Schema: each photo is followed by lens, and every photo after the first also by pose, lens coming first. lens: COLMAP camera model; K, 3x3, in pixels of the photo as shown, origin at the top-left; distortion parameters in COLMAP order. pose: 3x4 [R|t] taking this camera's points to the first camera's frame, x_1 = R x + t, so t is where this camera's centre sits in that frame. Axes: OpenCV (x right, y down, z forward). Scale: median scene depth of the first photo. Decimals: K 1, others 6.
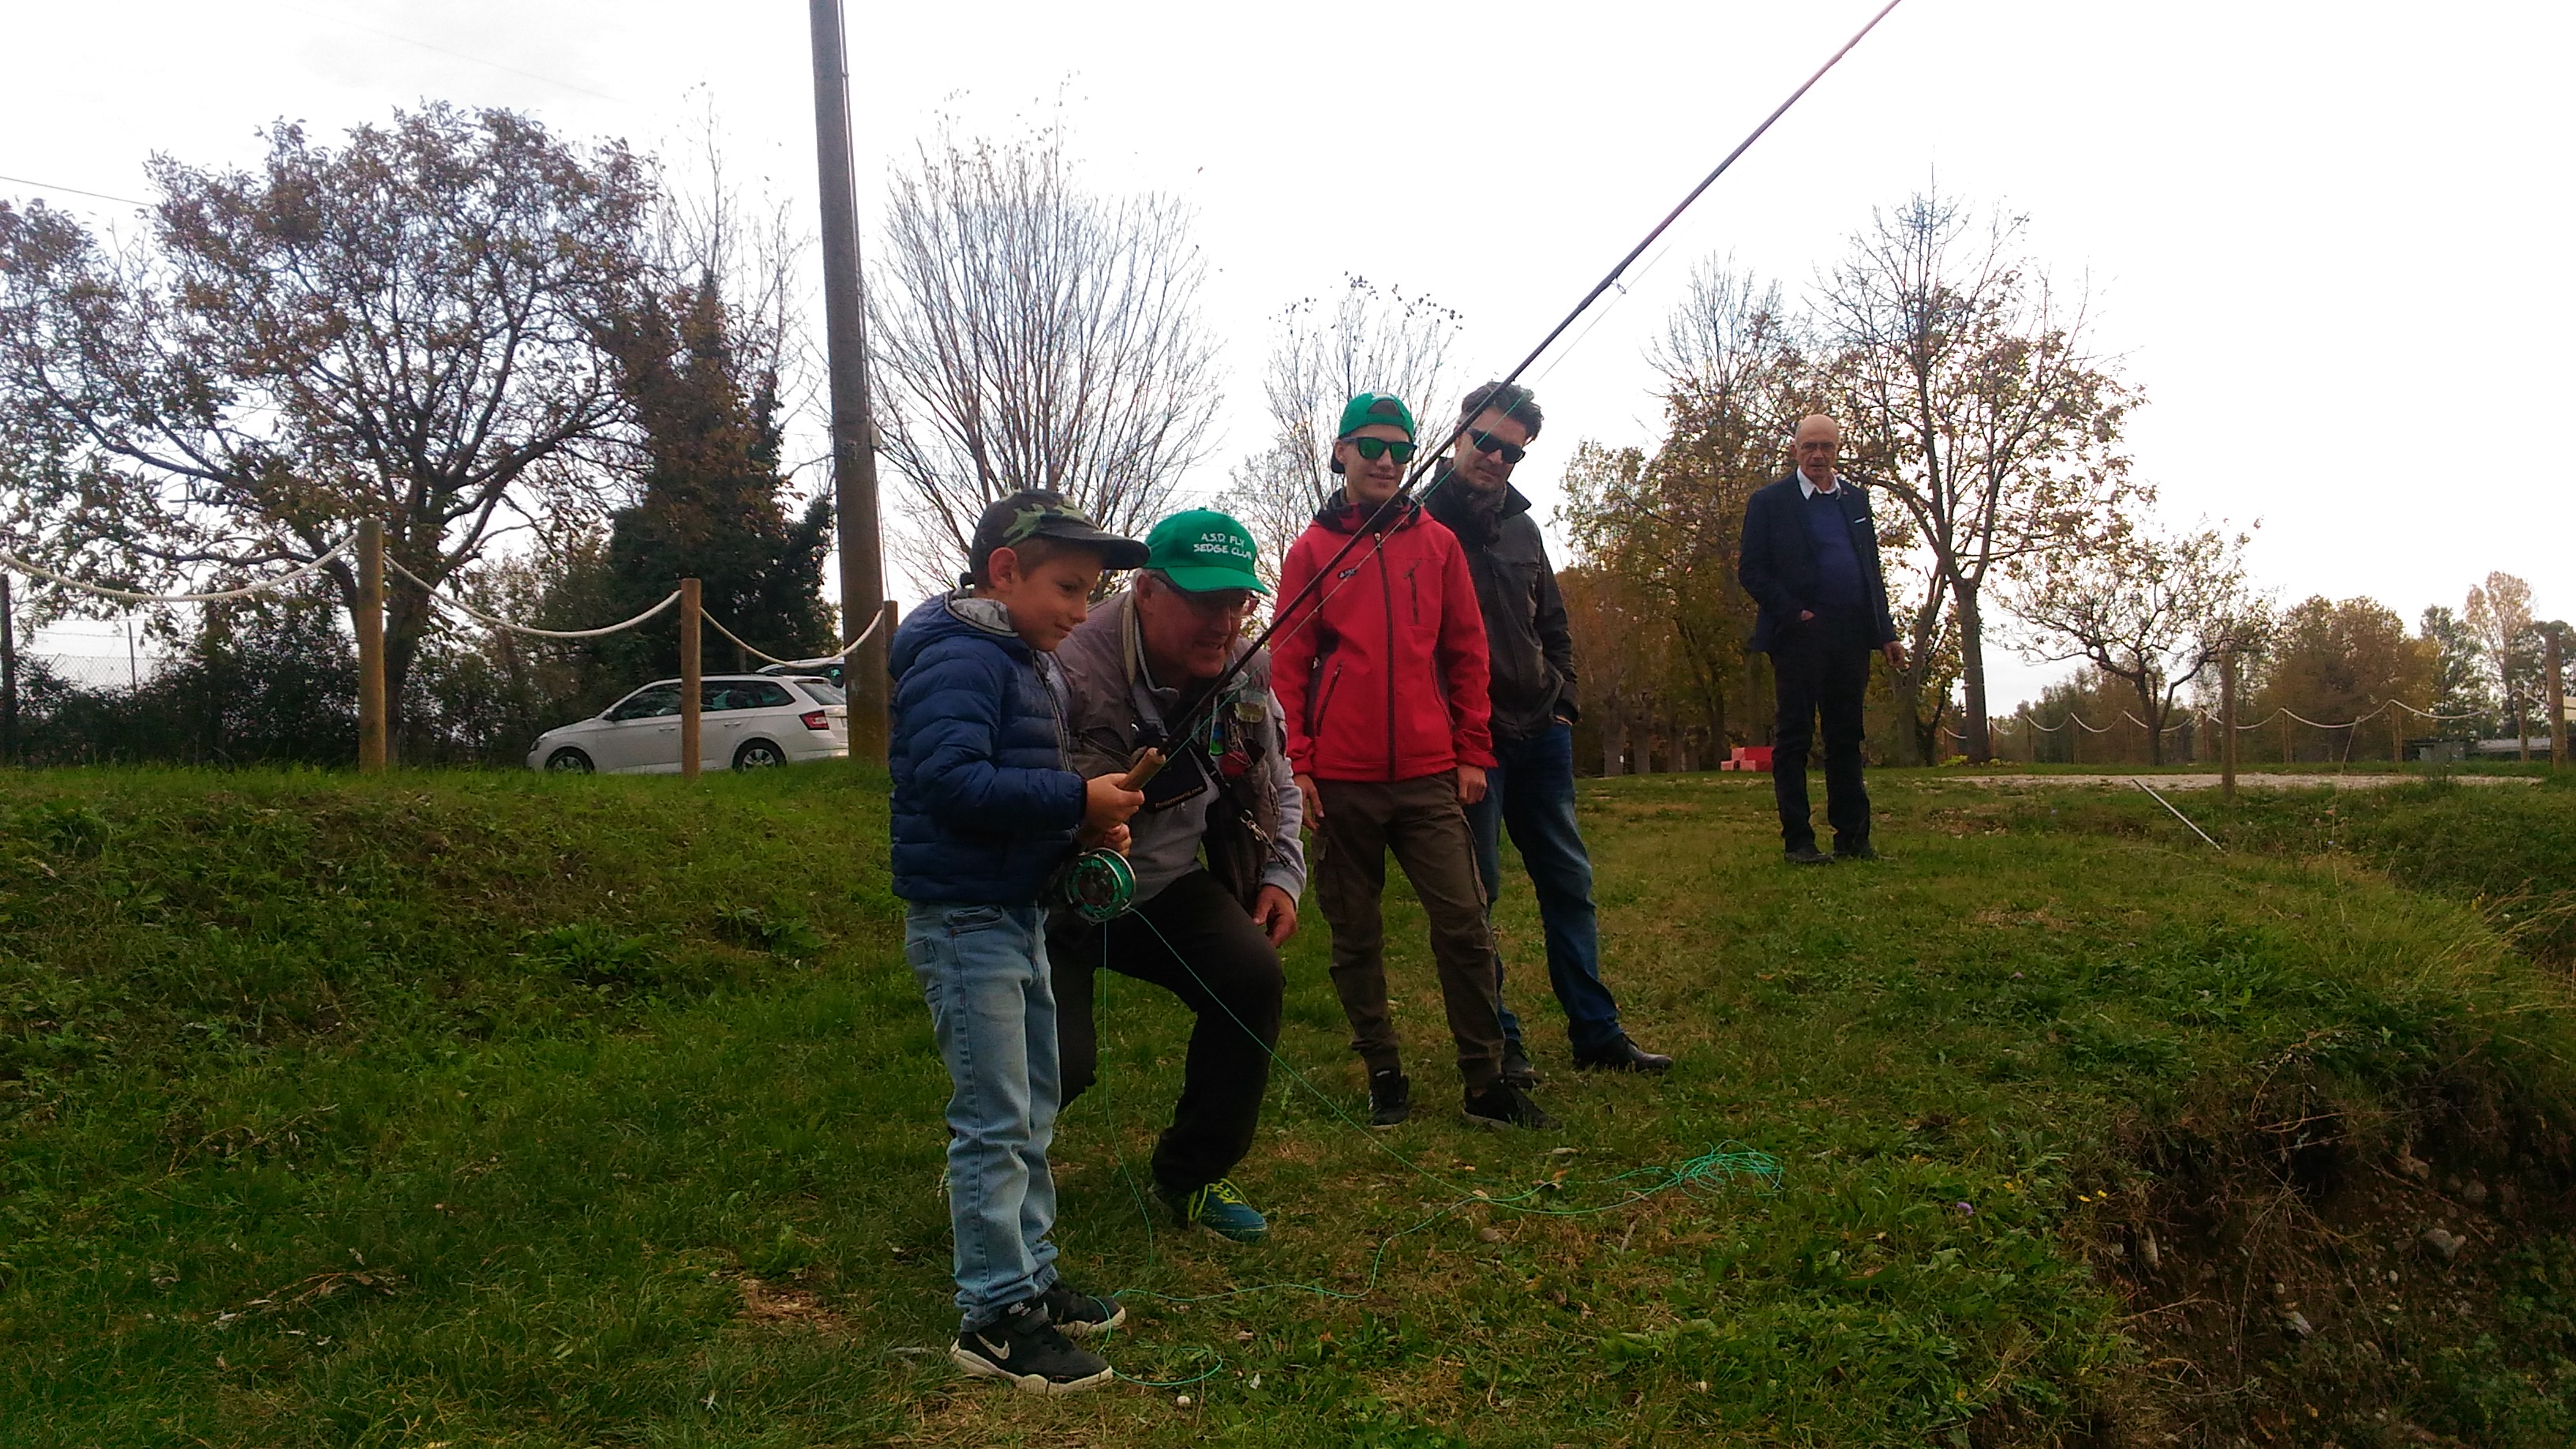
lens RADIAL K [[2078.1, 0, 1268.5], [0, 2078.1, 792.2], [0, 0, 1]] dist [0.104574, -0.169534]
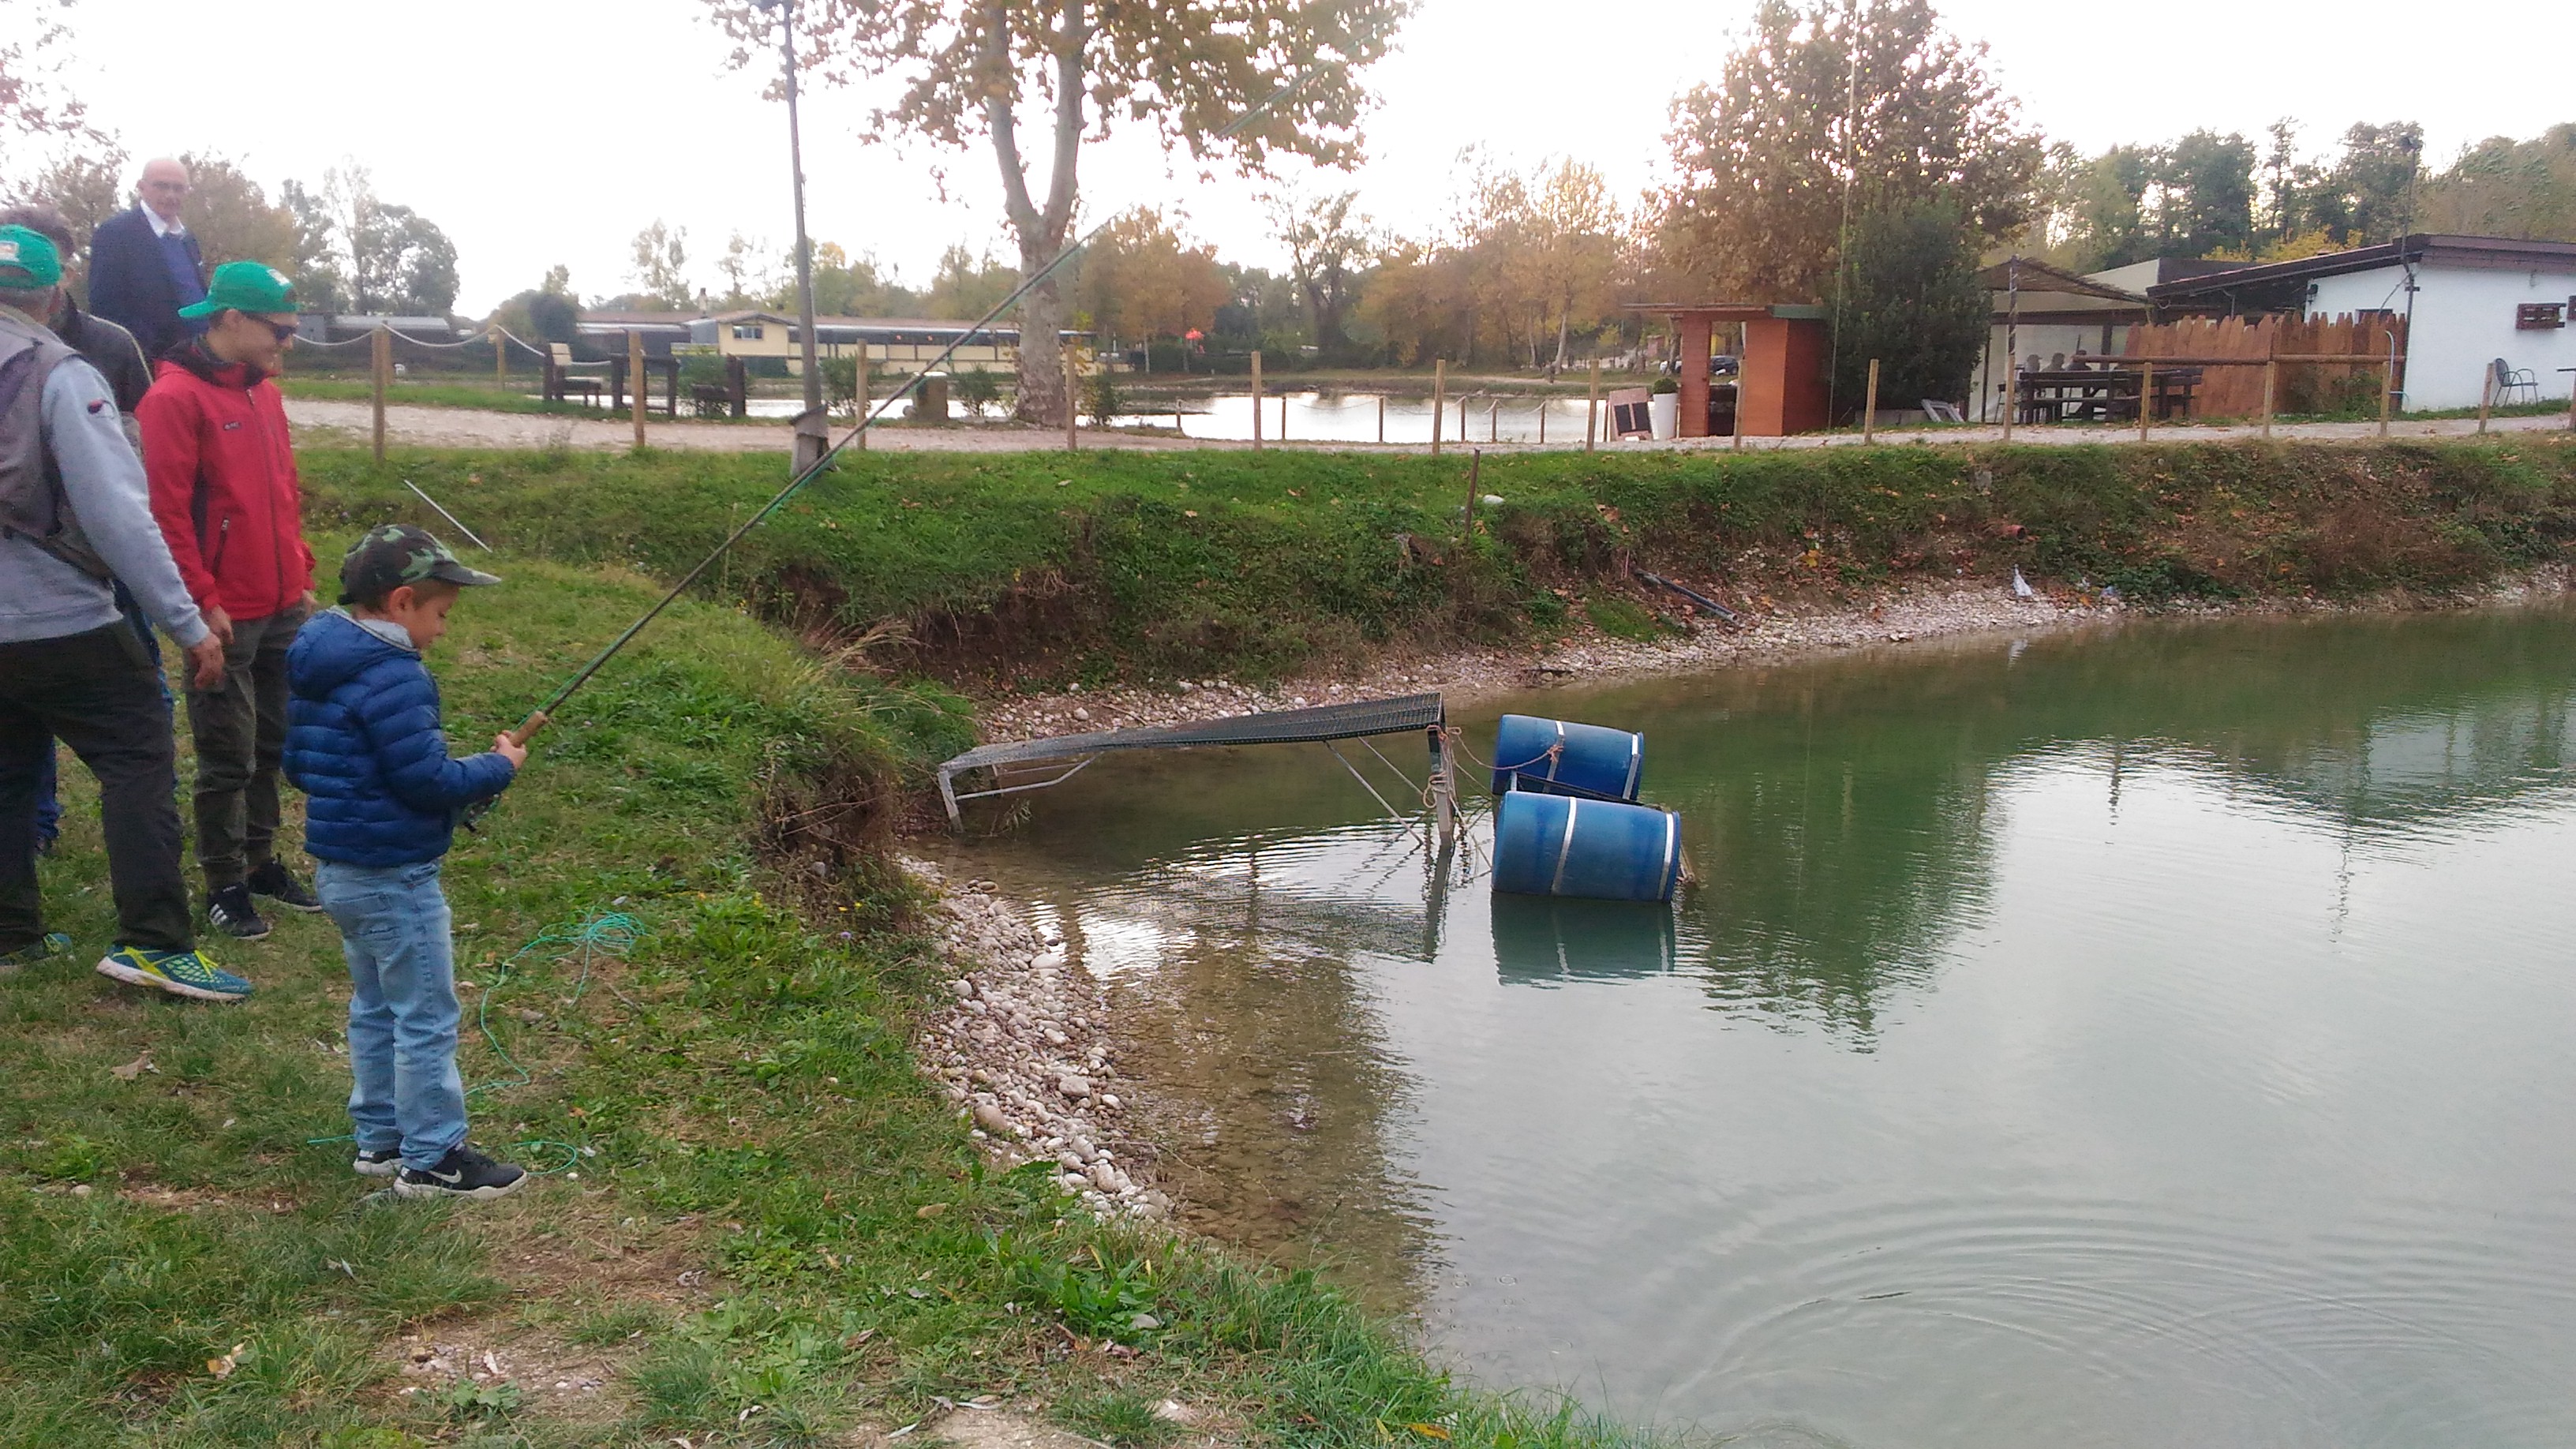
lens RADIAL K [[2075.7, 0, 1289.0], [0, 2075.7, 756.0], [0, 0, 1]] dist [0.090144, -0.105959]
pose [[0.579646, -0.108454, 0.807619, -0.207749], [-0.048056, 0.984829, 0.166742, -0.061203], [-0.813450, -0.135462, 0.565640, -0.044846]]
